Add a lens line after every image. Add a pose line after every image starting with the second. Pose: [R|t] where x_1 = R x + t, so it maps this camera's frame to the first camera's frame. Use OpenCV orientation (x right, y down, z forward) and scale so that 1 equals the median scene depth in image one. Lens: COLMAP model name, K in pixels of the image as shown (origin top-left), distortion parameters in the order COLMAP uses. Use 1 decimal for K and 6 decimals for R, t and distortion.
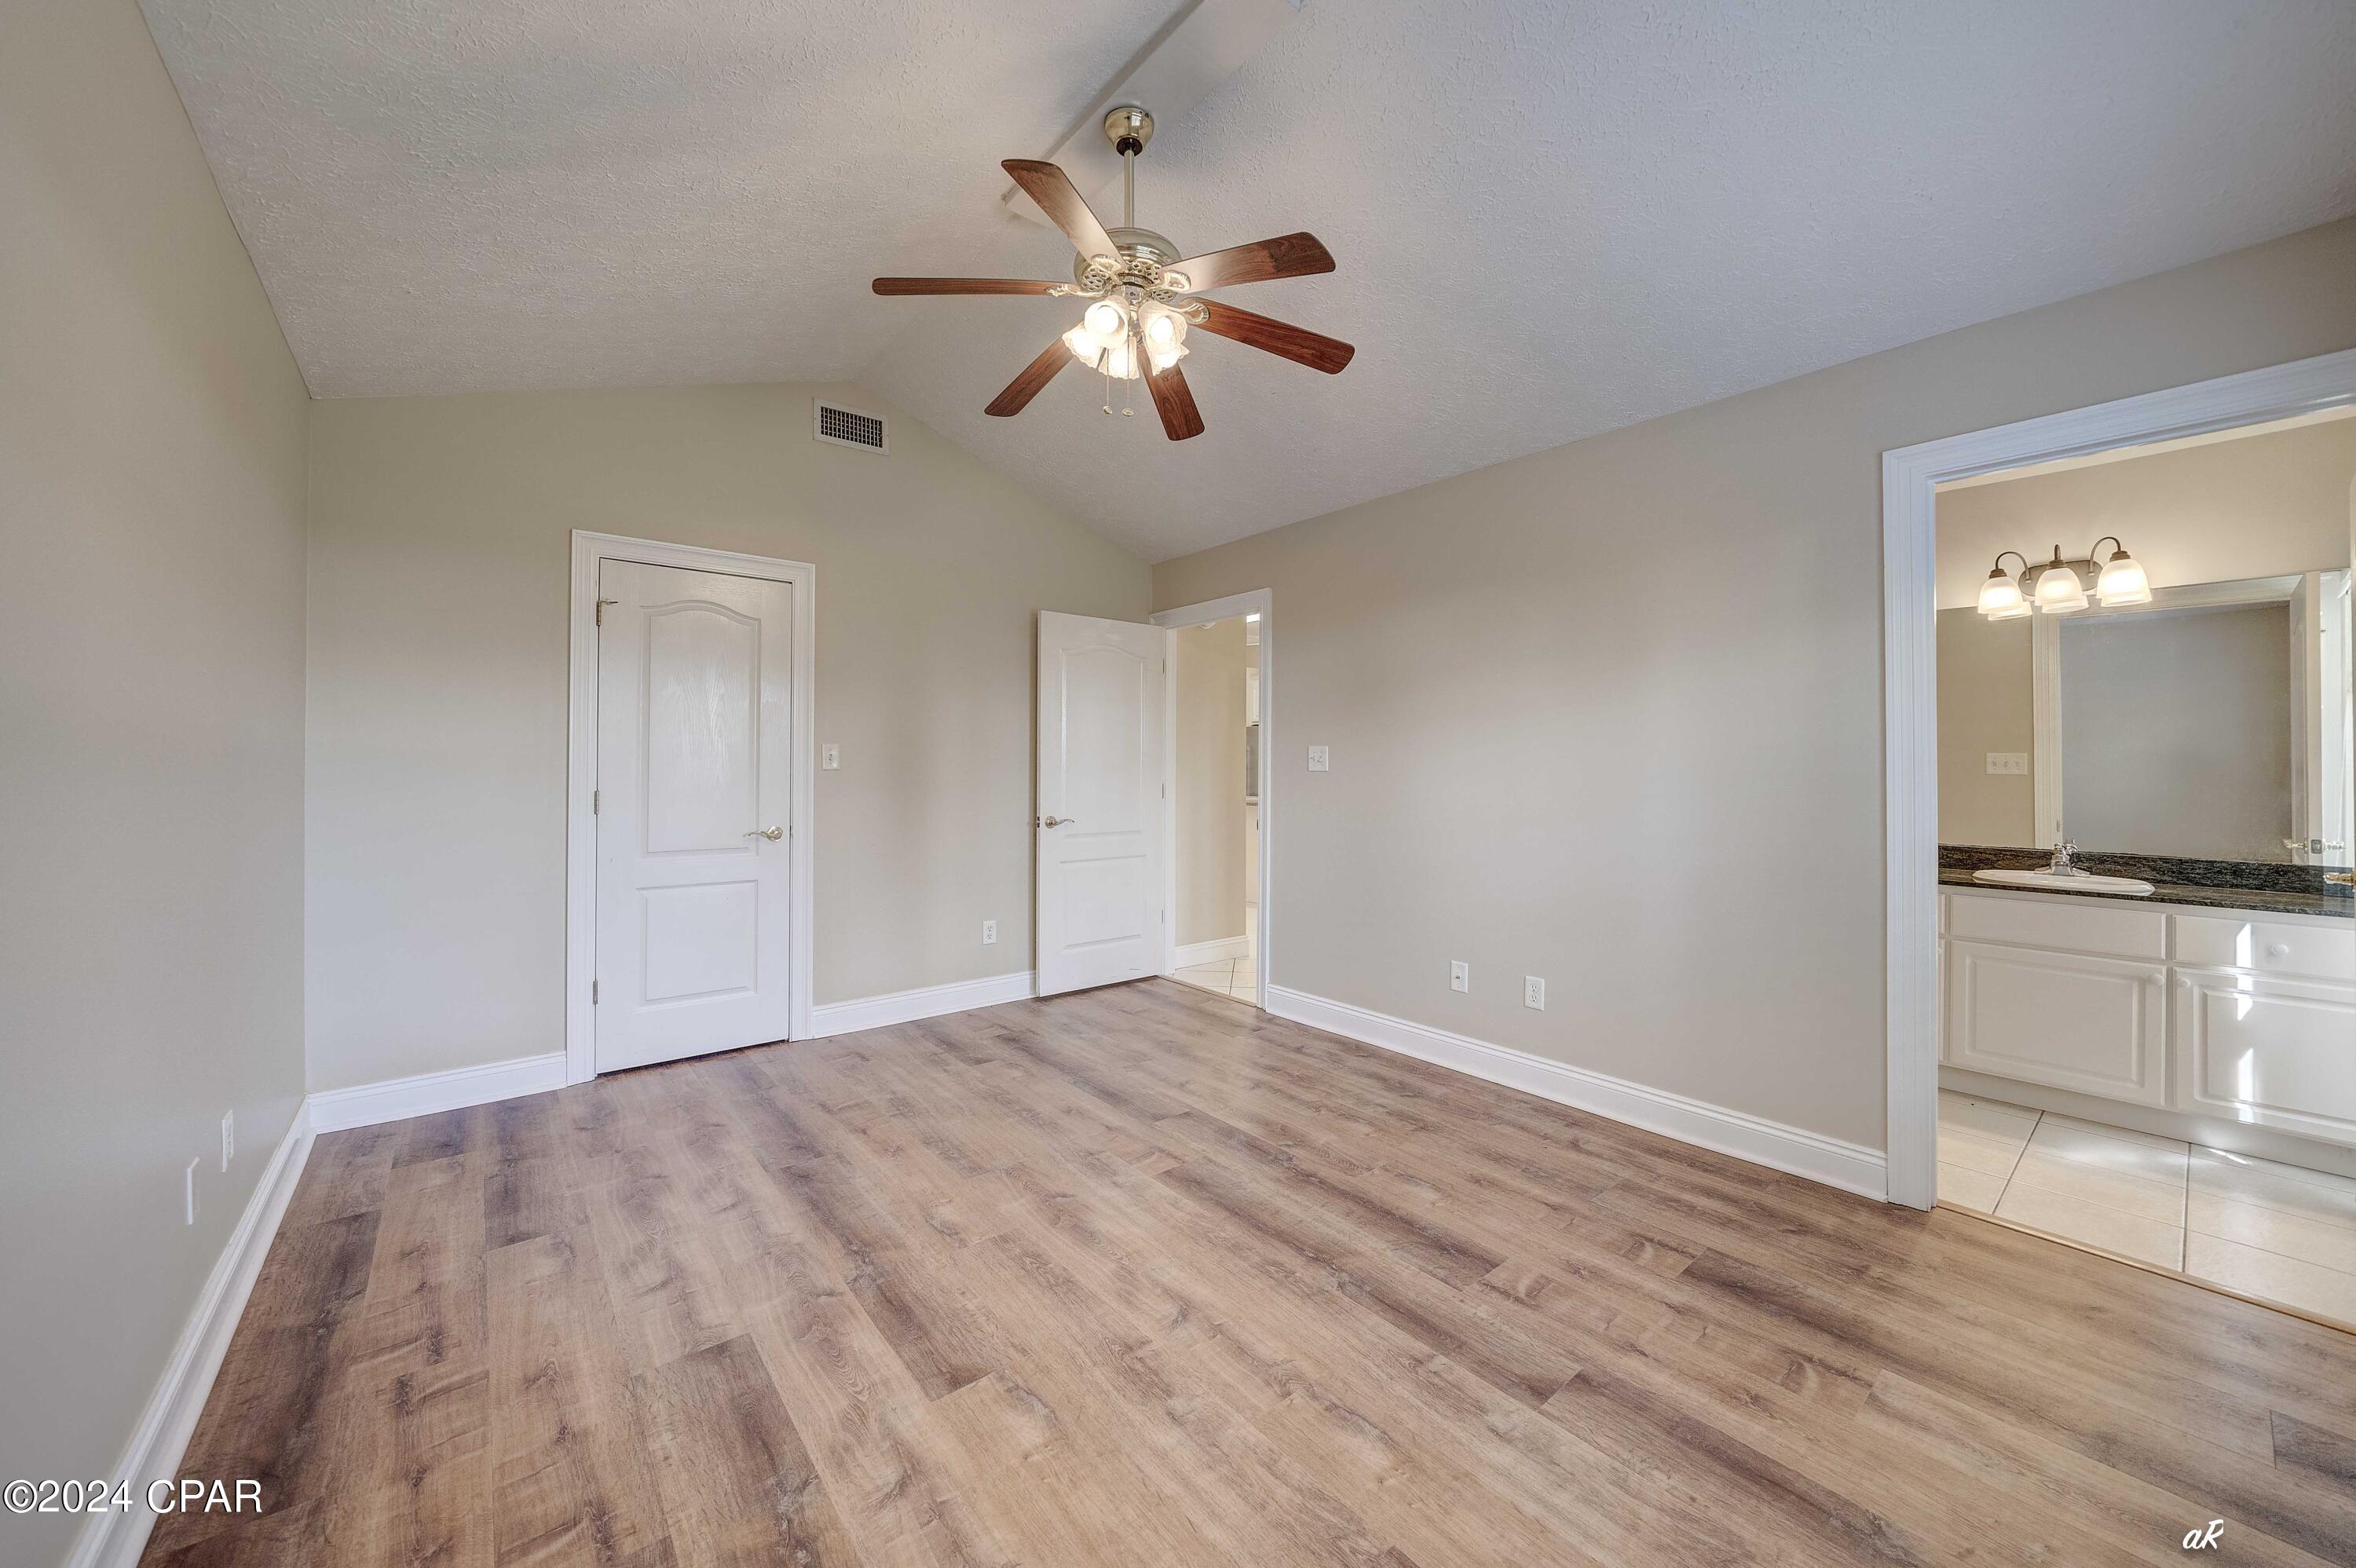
lens RADIAL K [[886.0, 0, 1171.8], [0, 886.0, 771.8], [0, 0, 1]] dist [-0.000150, -0.000007]
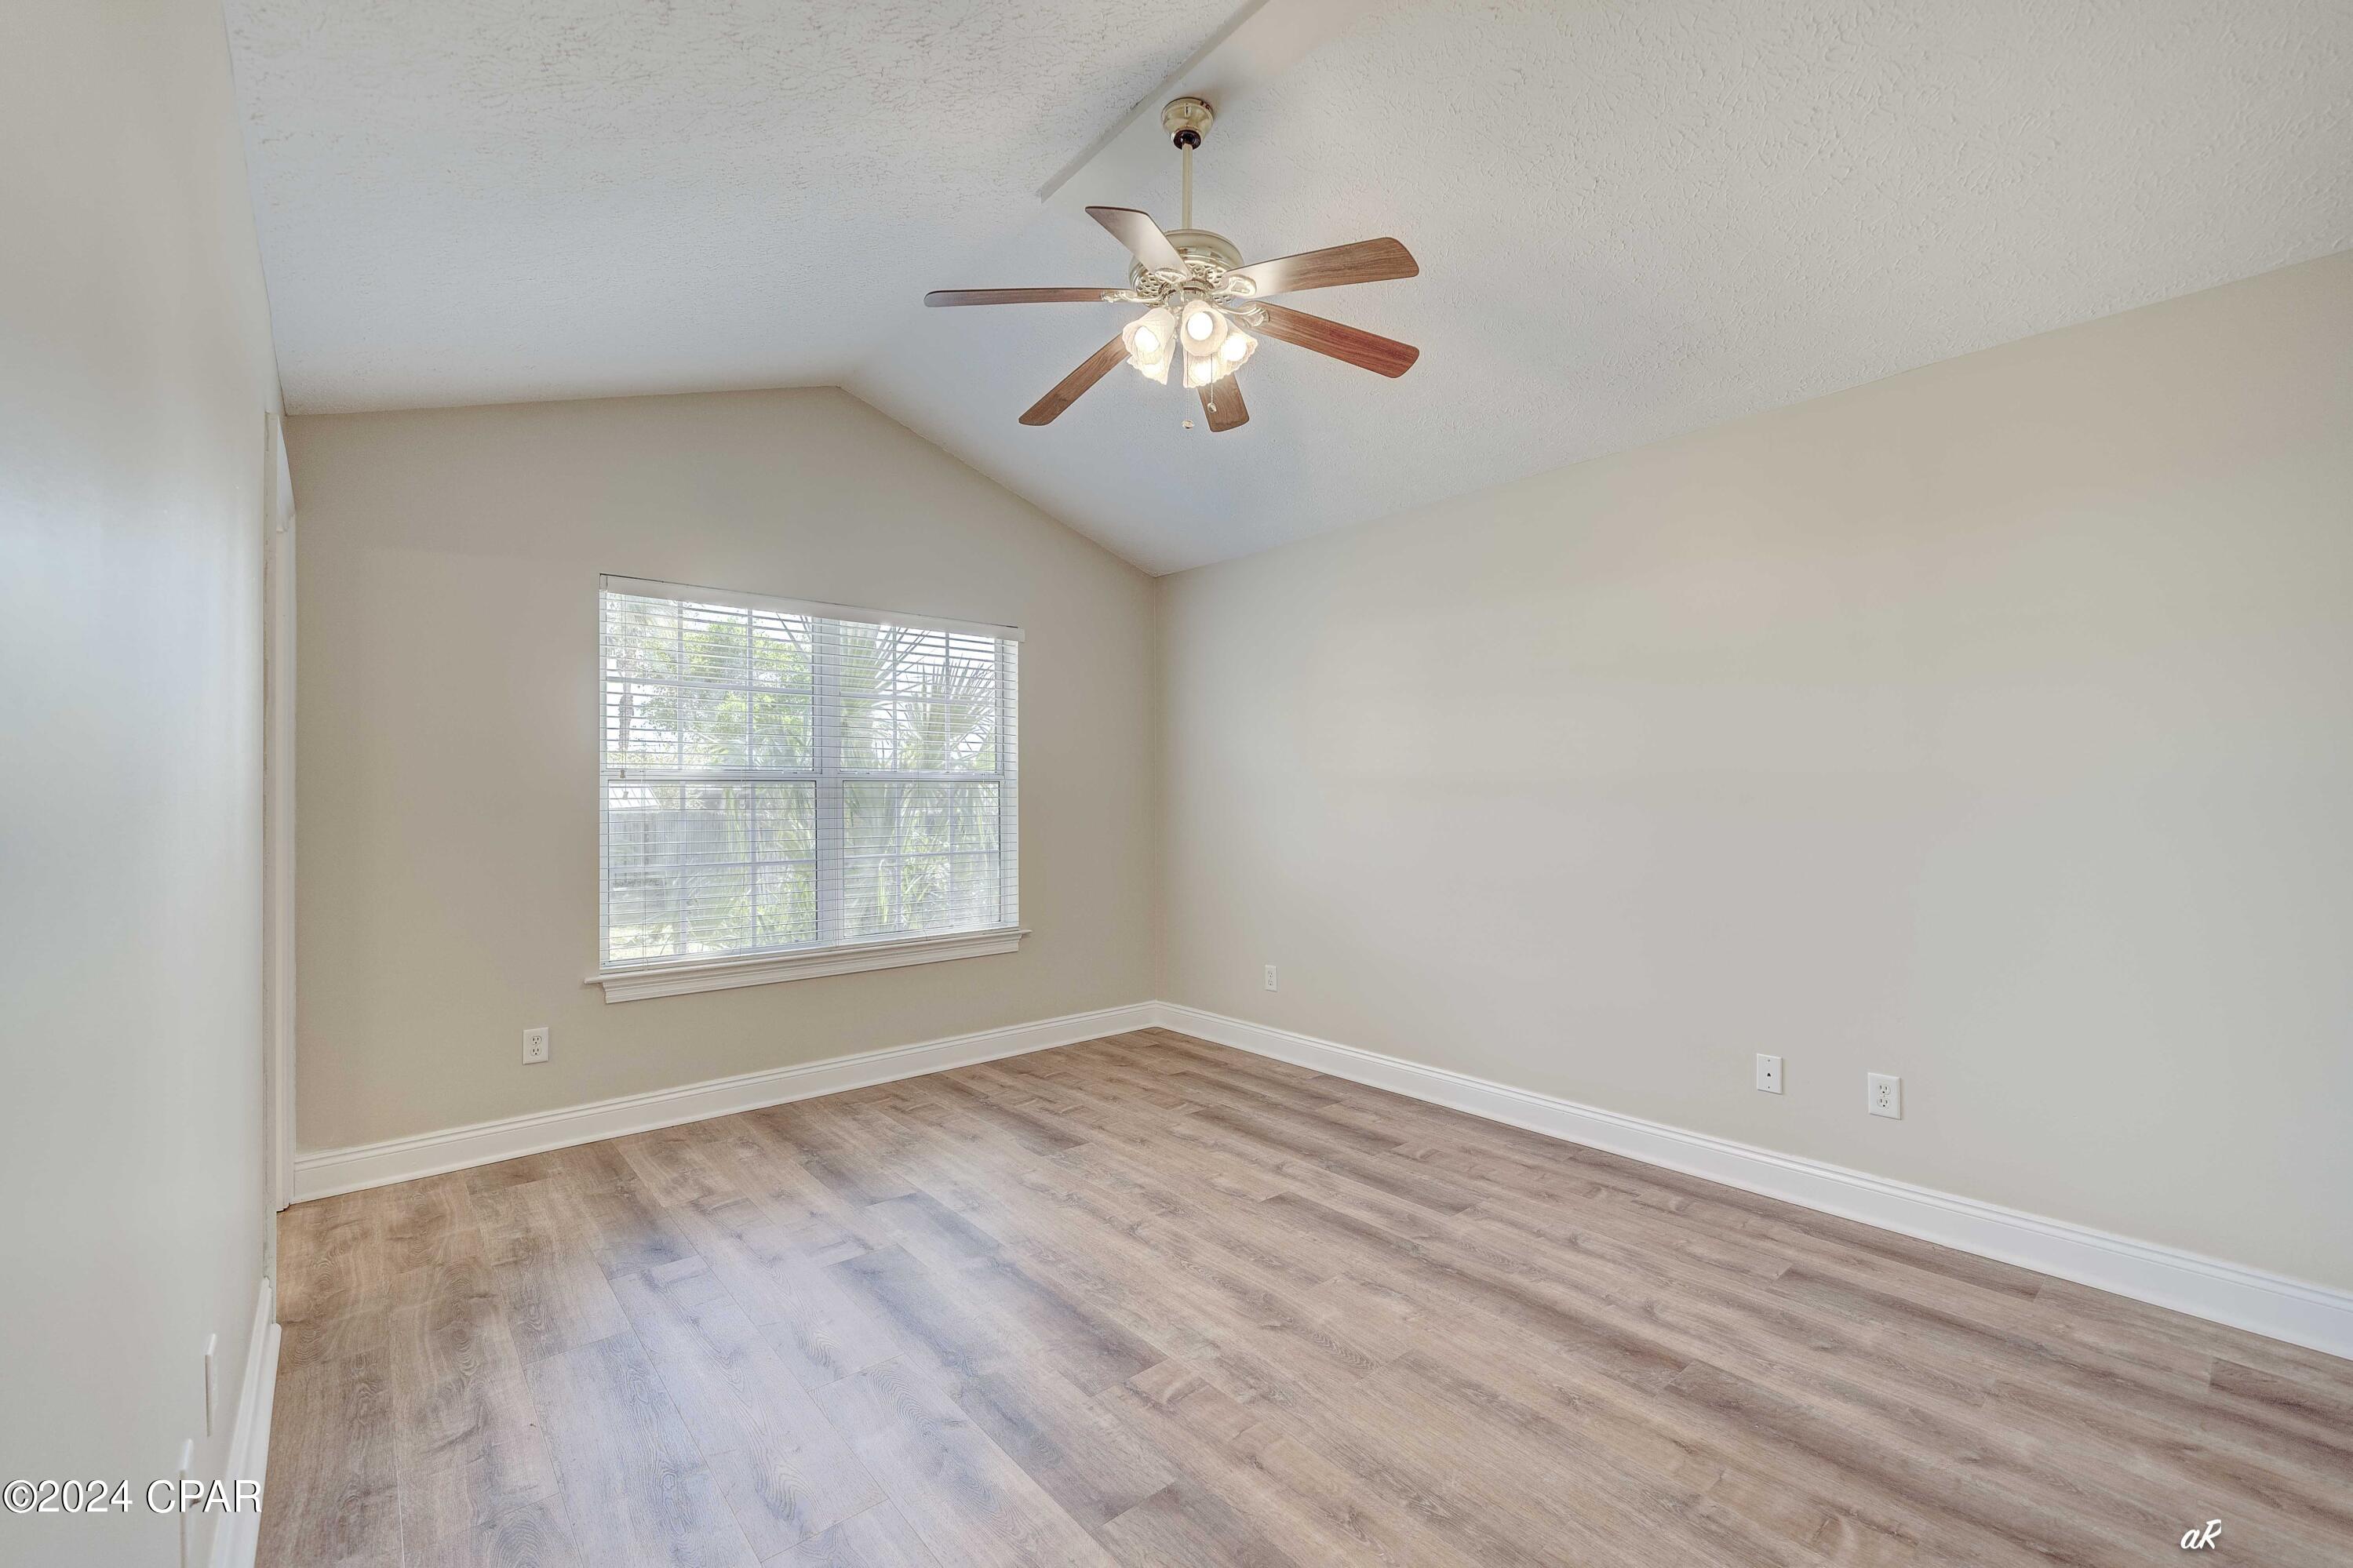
lens RADIAL K [[967.3, 0, 1177.9], [0, 967.3, 788.2], [0, 0, 1]] dist [-0.000289, -0.000070]
pose [[-0.999283, -0.001121, -0.037835, 0.000706], [-0.000882, 0.999980, -0.006317, -0.015124], [0.037842, -0.006279, -0.999264, 2.004217]]
